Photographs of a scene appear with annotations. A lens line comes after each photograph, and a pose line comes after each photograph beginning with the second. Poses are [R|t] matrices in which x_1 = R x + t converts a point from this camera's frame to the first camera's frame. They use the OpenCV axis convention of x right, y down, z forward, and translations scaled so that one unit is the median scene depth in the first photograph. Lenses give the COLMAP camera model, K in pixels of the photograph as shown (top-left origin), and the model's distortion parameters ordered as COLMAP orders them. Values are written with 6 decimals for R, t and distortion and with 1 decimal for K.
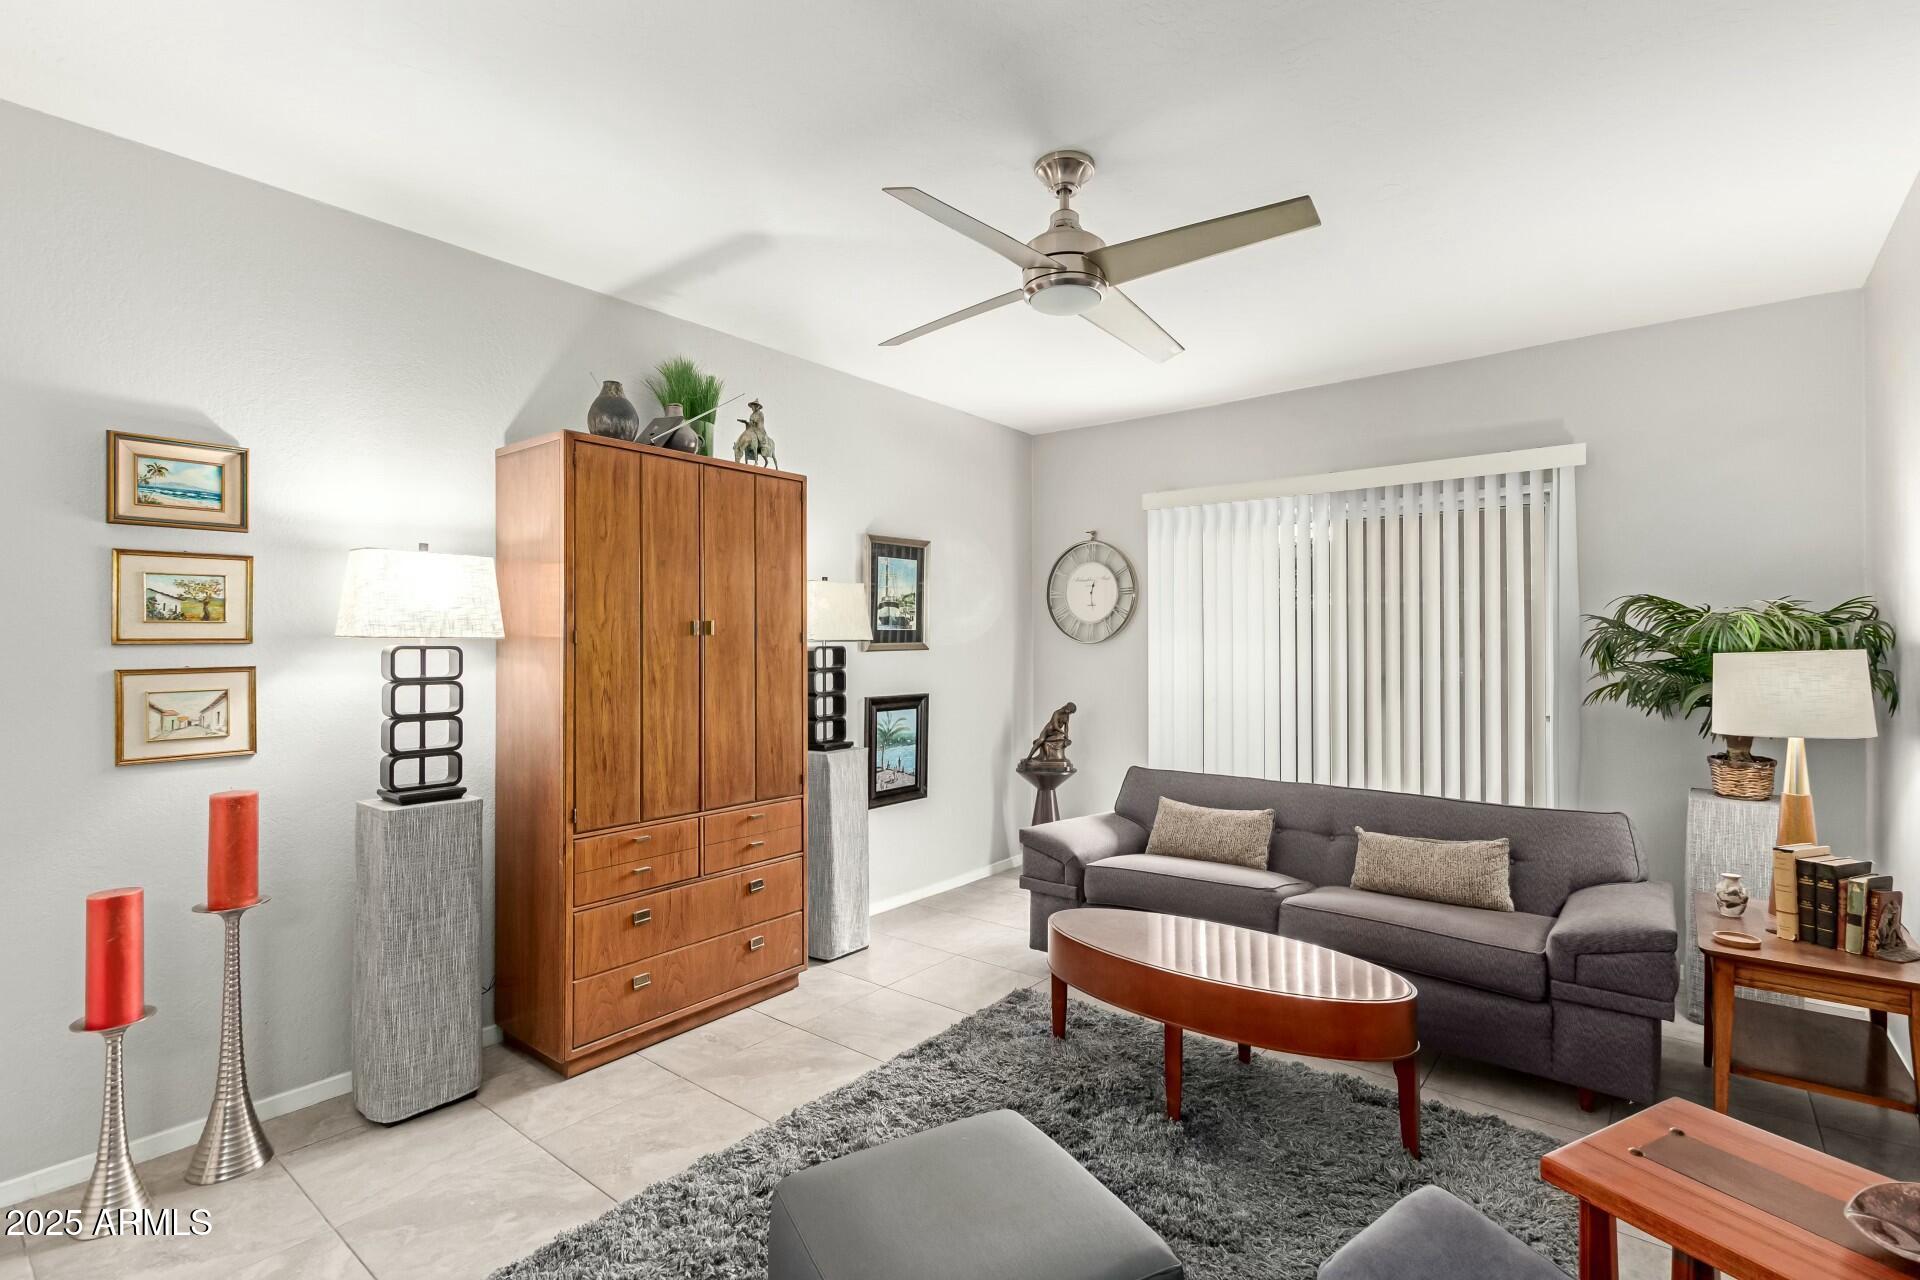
lens RADIAL K [[879.7, 0, 973.7], [0, 879.7, 642.2], [0, 0, 1]] dist [0.008594, 0.000037]
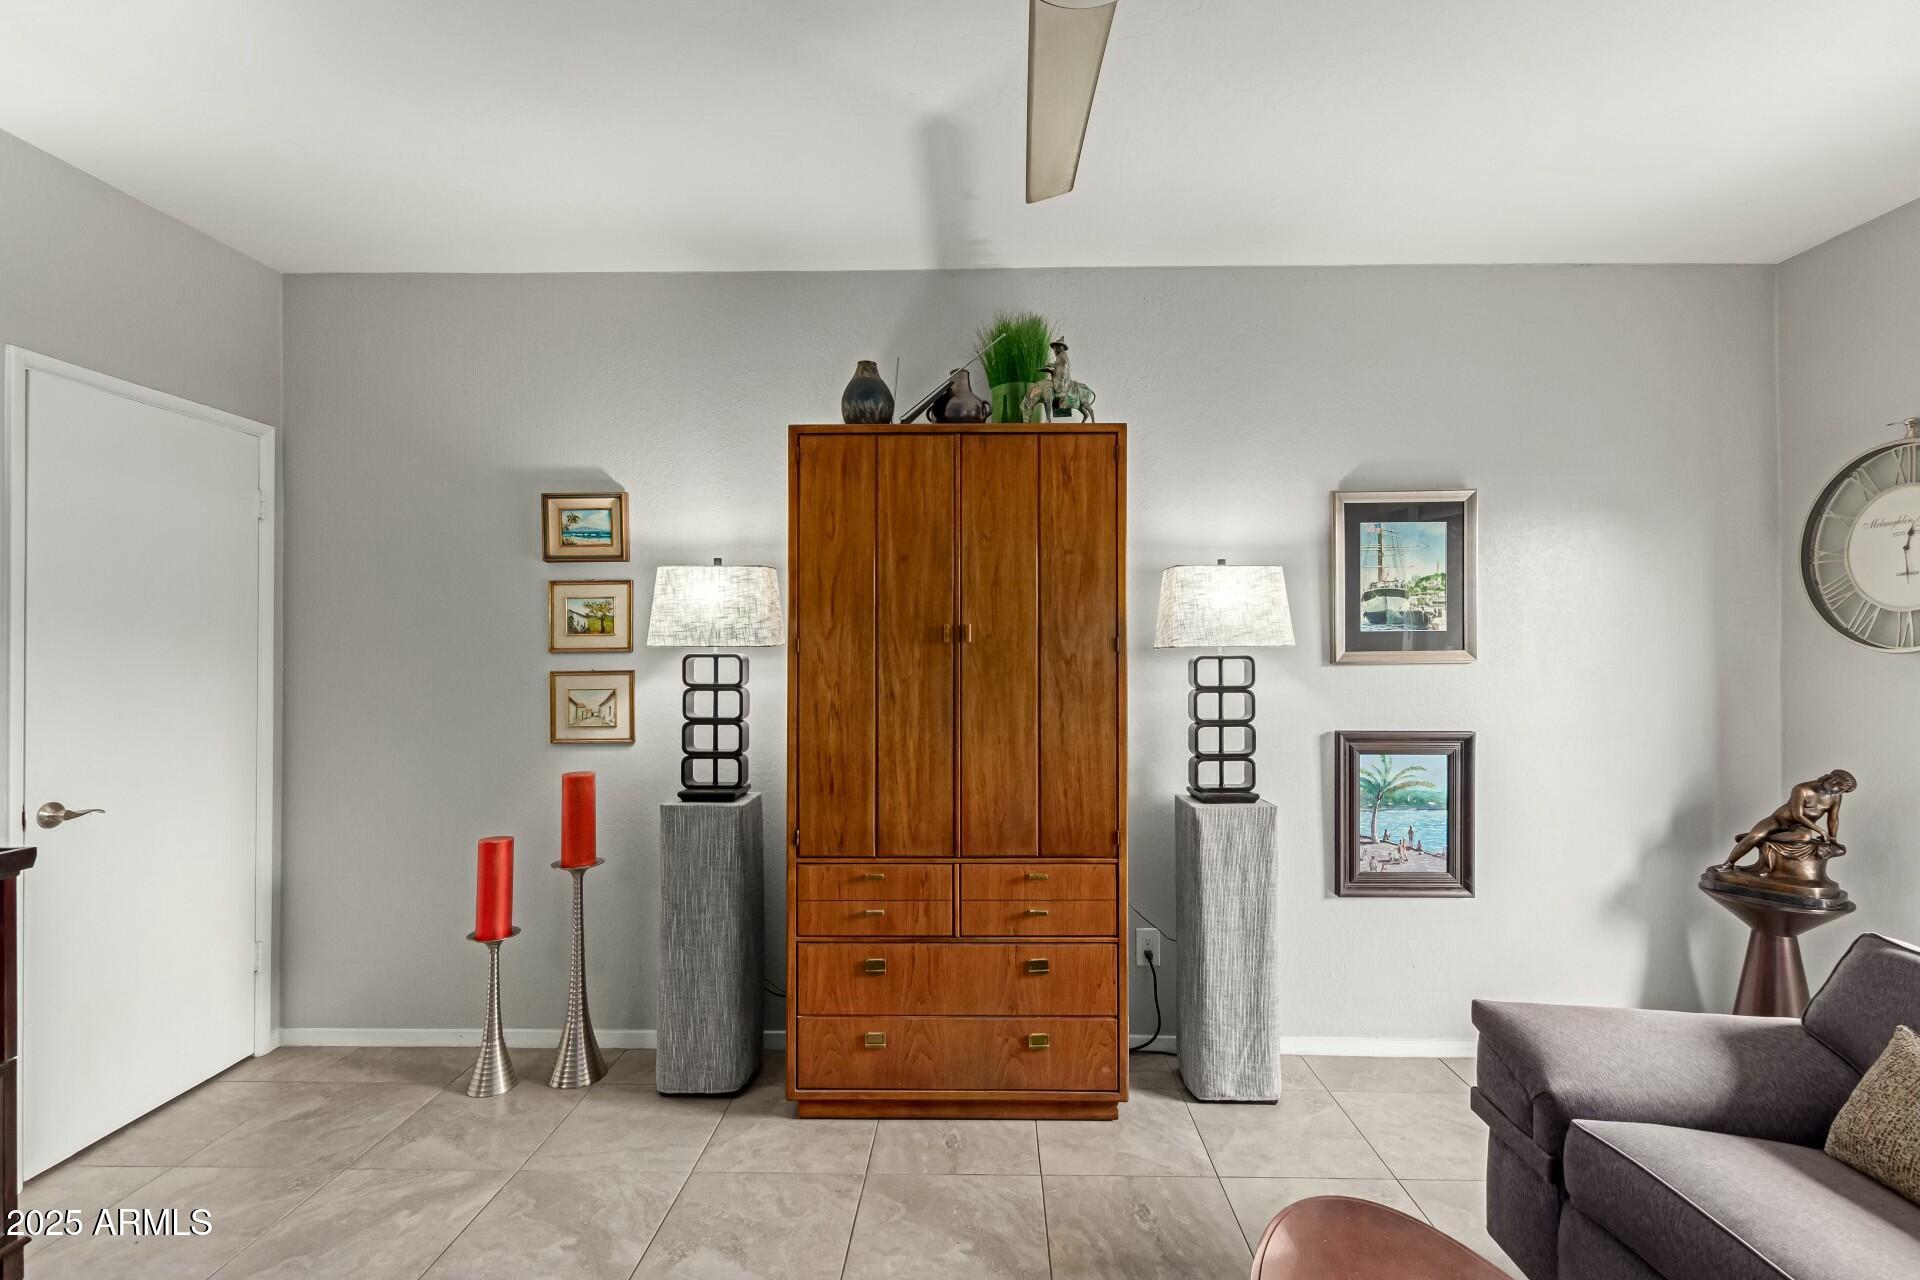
lens RADIAL K [[879.7, 0, 973.7], [0, 879.7, 642.2], [0, 0, 1]] dist [0.008594, 0.000037]
pose [[0.610649, -0.006034, -0.791879, 0.373228], [0.000809, 0.999975, -0.006995, -0.002443], [0.791901, 0.003631, 0.610638, 0.544309]]
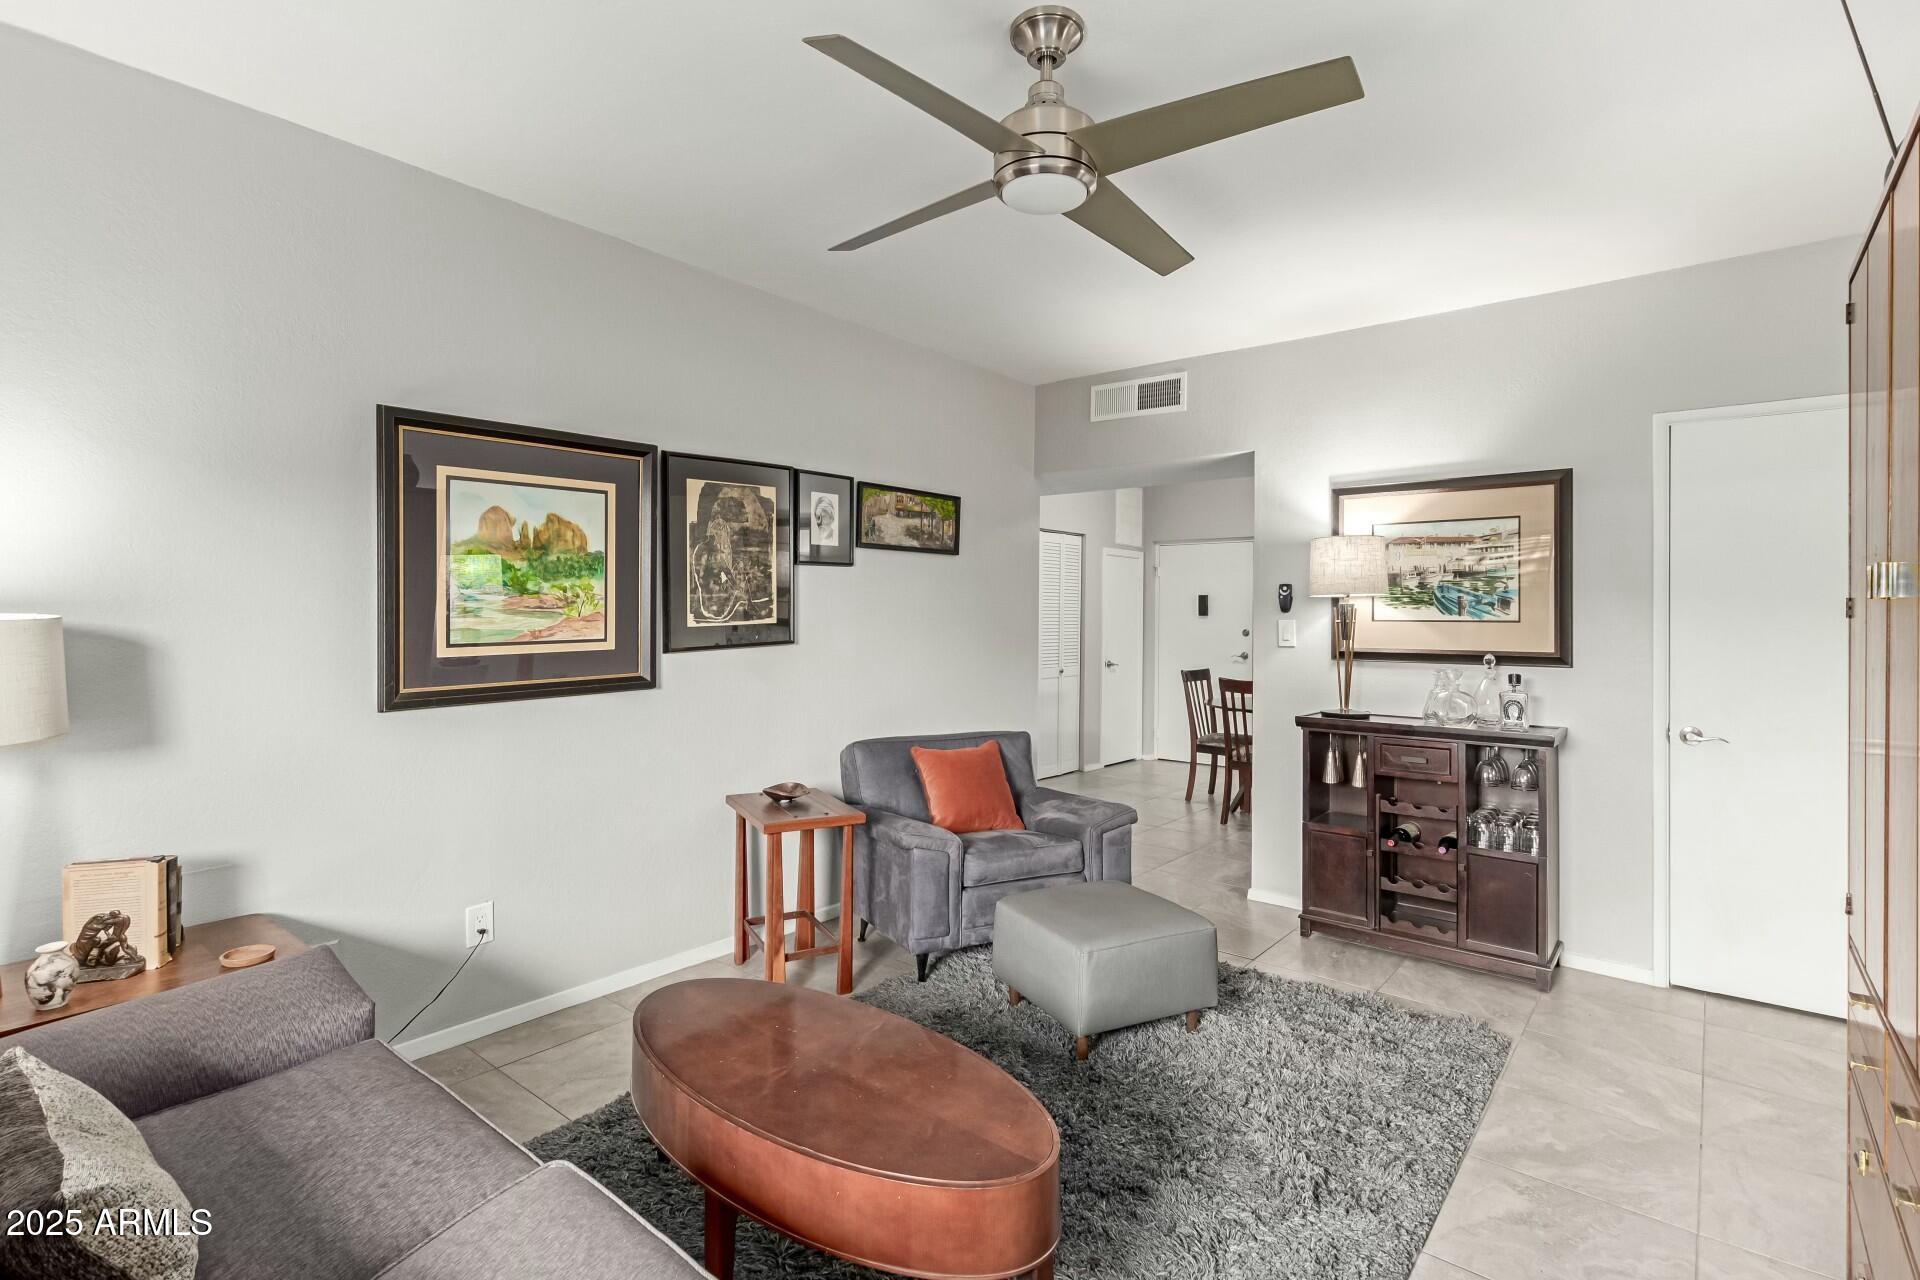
lens RADIAL K [[913.9, 0, 955.9], [0, 913.9, 608.3], [0, 0, 1]] dist [-0.000204, -0.000262]
pose [[-0.999795, -0.008152, 0.018517, 0.139759], [-0.008325, 0.999922, -0.009291, 0.004840], [-0.018439, -0.009443, -0.999785, 1.534755]]
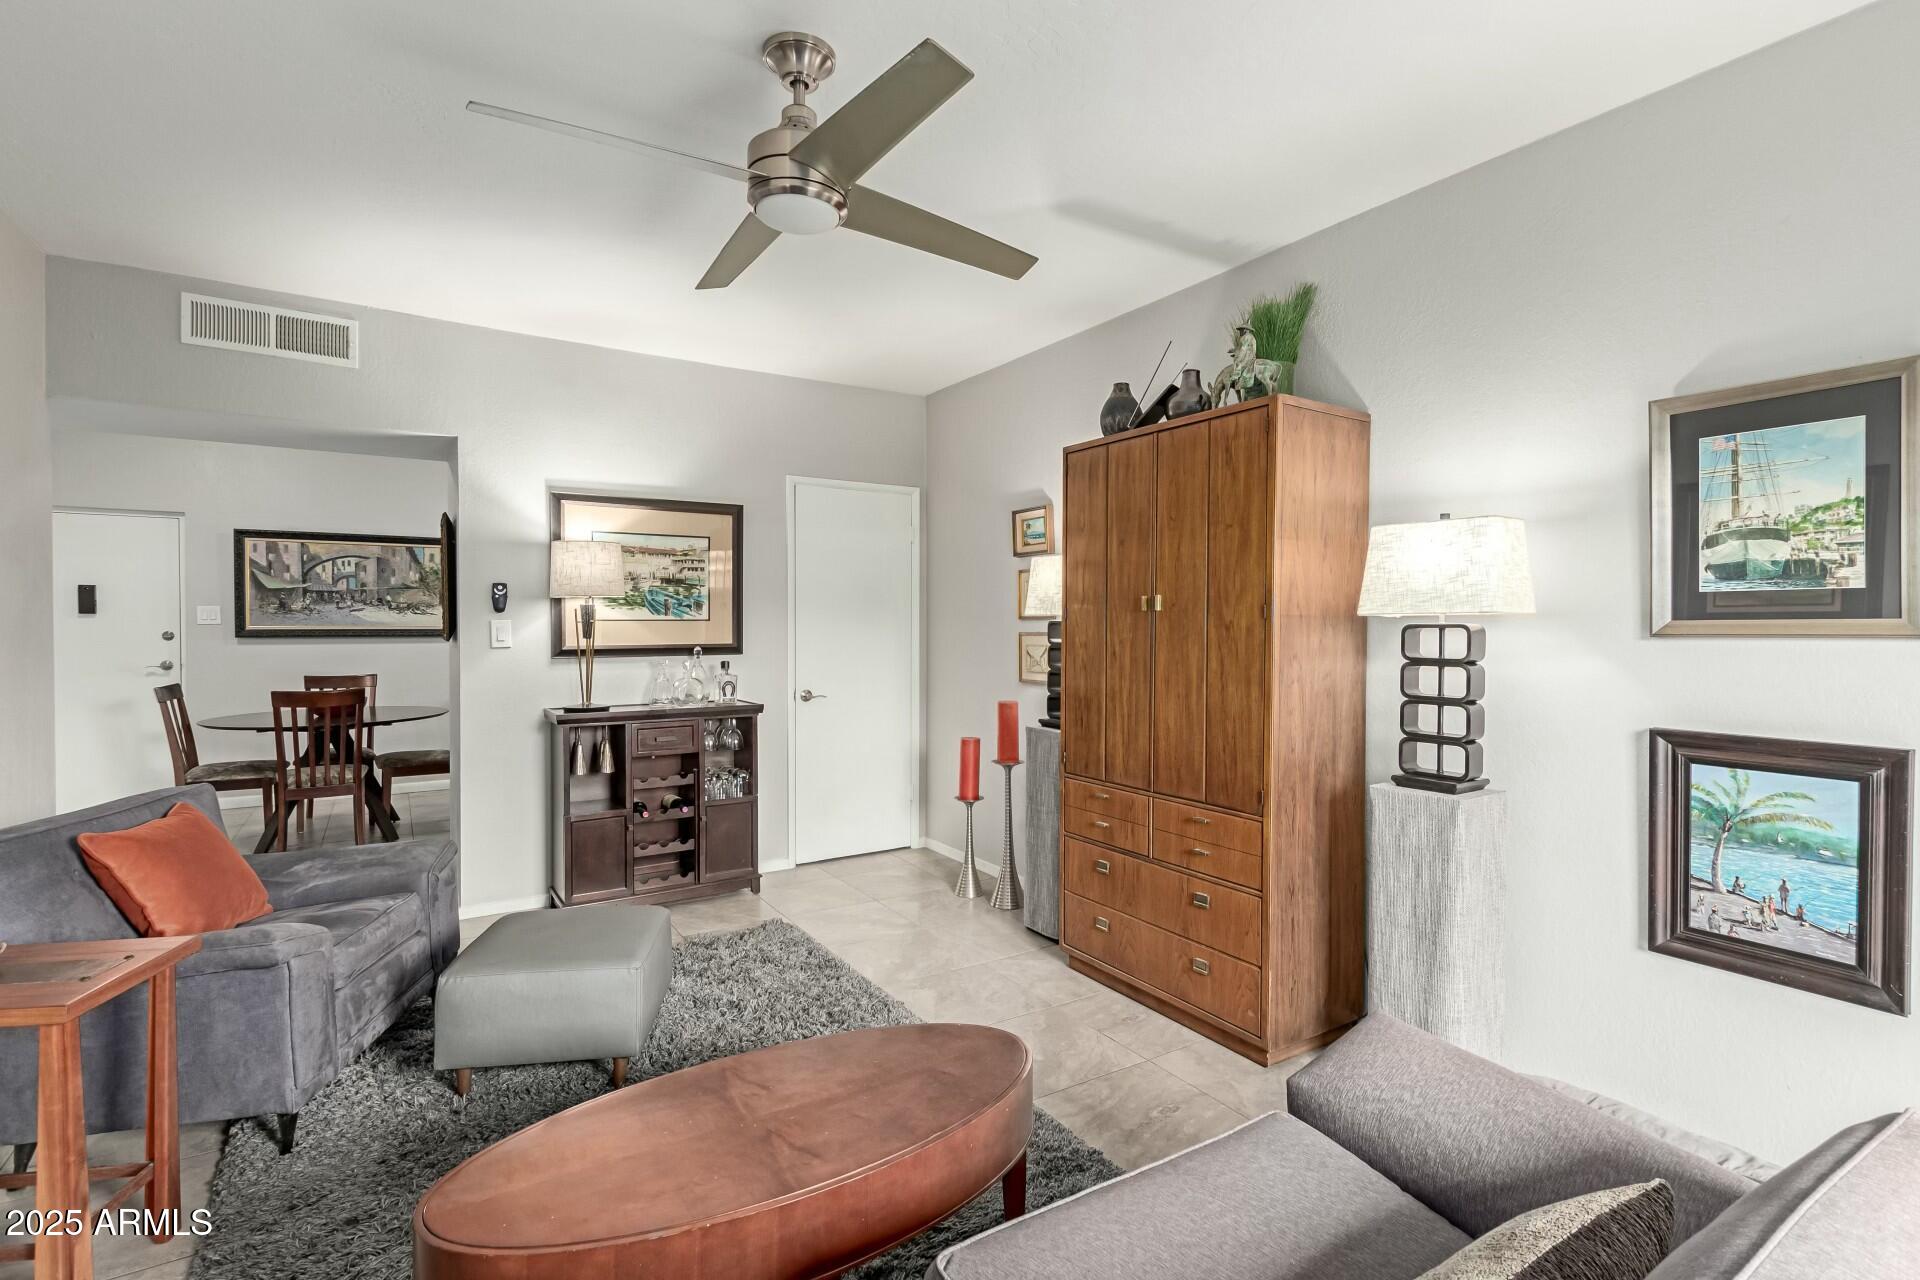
lens RADIAL K [[891.2, 0, 975.9], [0, 891.2, 639.0], [0, 0, 1]] dist [0.001949, -0.000182]
pose [[-0.310943, 0.019223, -0.950234, 0.728159], [-0.002813, 0.999772, 0.021146, 0.003456], [0.950425, 0.009249, -0.310818, 1.192927]]
